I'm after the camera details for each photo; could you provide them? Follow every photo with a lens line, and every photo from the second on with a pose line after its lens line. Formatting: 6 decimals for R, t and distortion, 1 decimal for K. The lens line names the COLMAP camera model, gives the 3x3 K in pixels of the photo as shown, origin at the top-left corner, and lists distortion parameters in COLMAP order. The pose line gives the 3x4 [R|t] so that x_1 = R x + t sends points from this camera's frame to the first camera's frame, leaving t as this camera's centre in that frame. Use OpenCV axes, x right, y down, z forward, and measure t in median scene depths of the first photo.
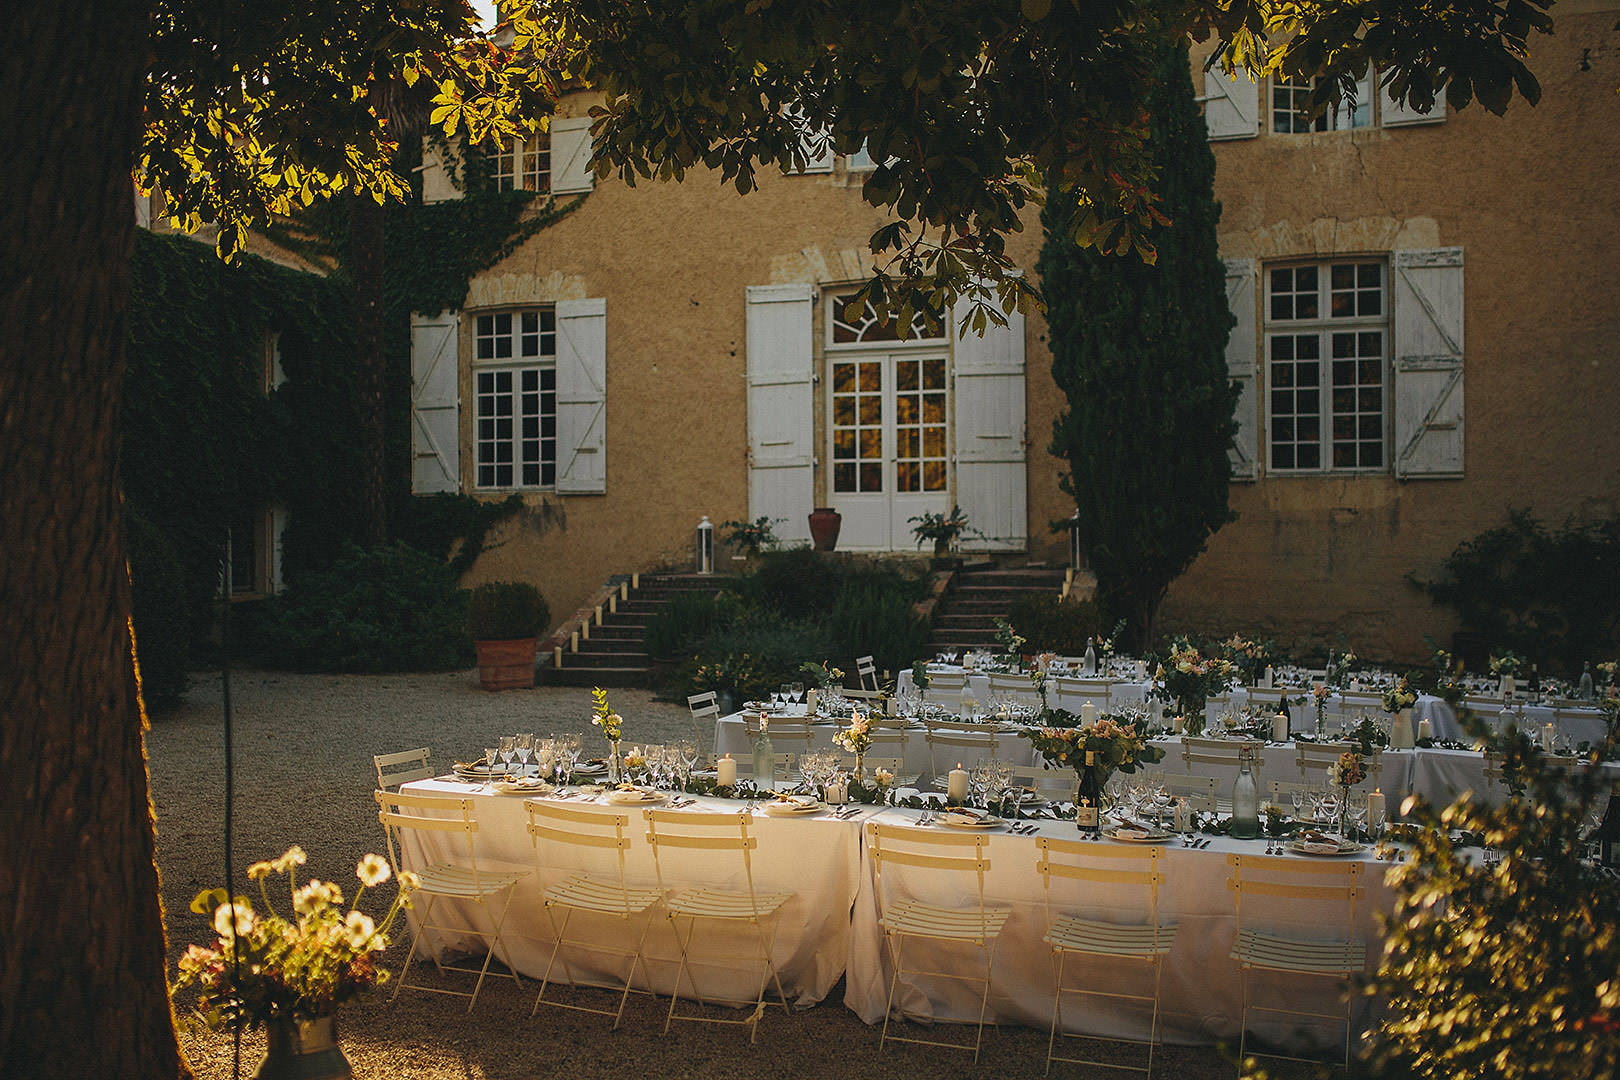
lens RADIAL K [[1573.1, 0, 810.0], [0, 1573.1, 540.0], [0, 0, 1]] dist [-0.056127, -0.003509]
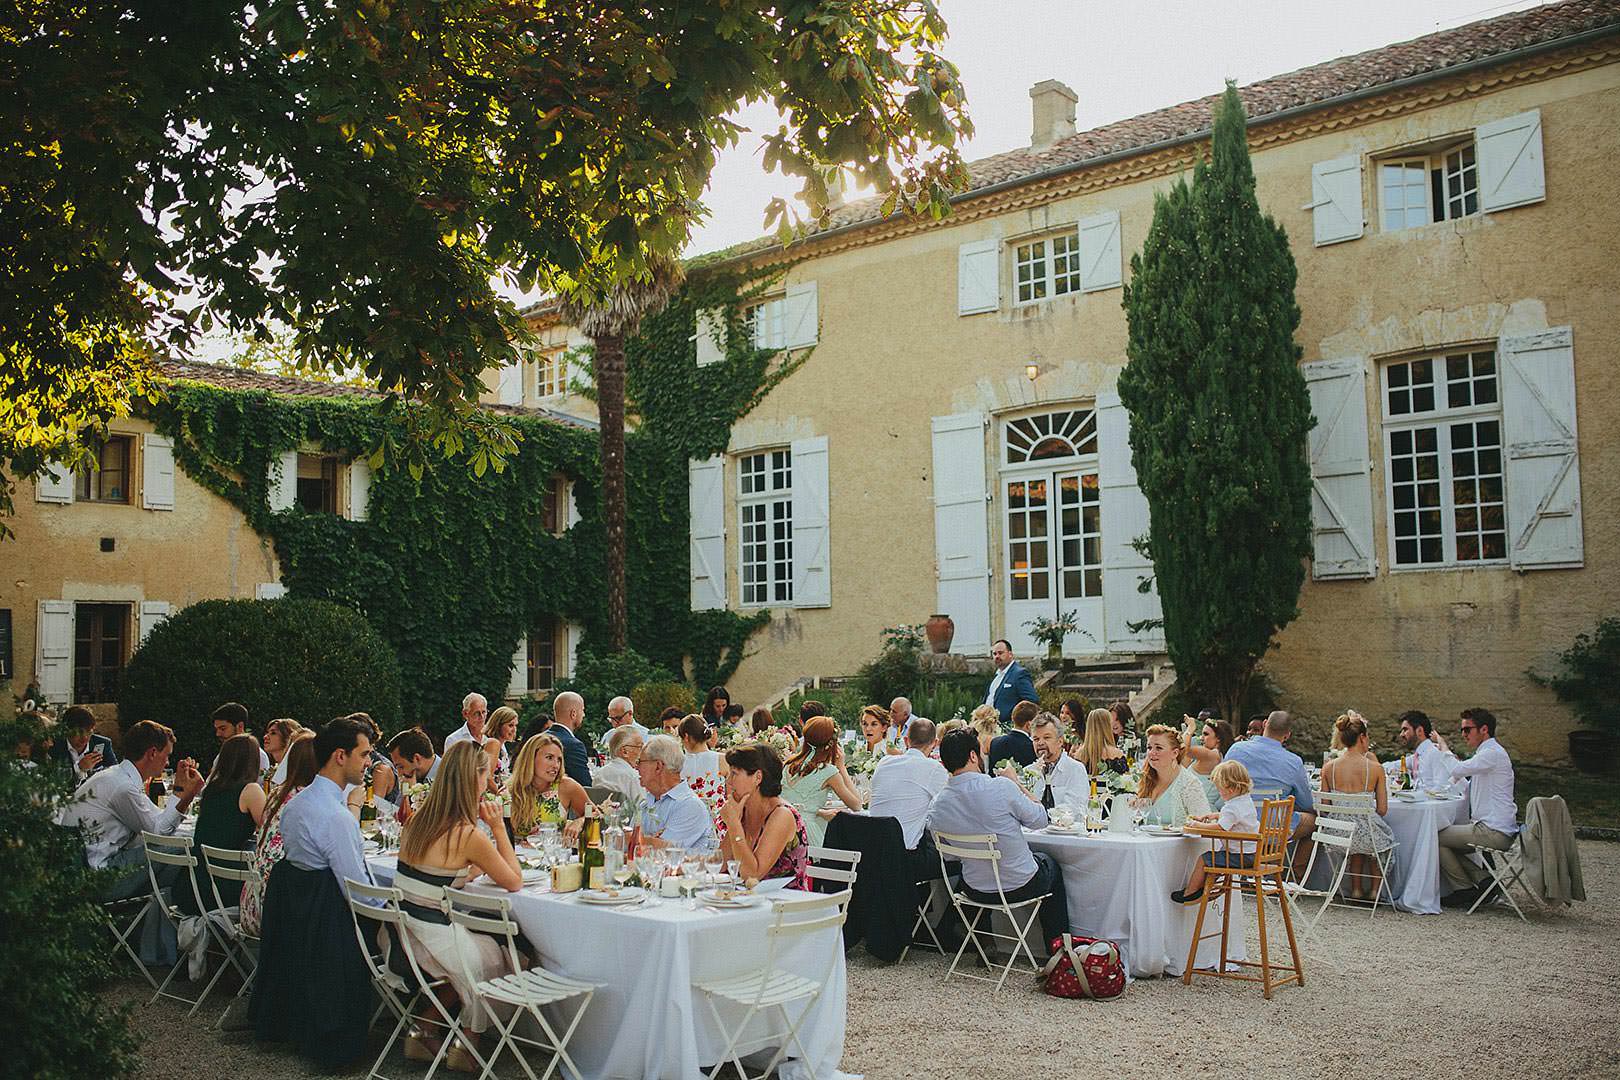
lens RADIAL K [[1573.1, 0, 810.0], [0, 1573.1, 540.0], [0, 0, 1]] dist [-0.056127, -0.003509]
pose [[0.913508, -0.040495, -0.404800, 0.332685], [0.009426, 0.996873, -0.078452, 0.011897], [0.406711, 0.067851, 0.911034, -0.046889]]
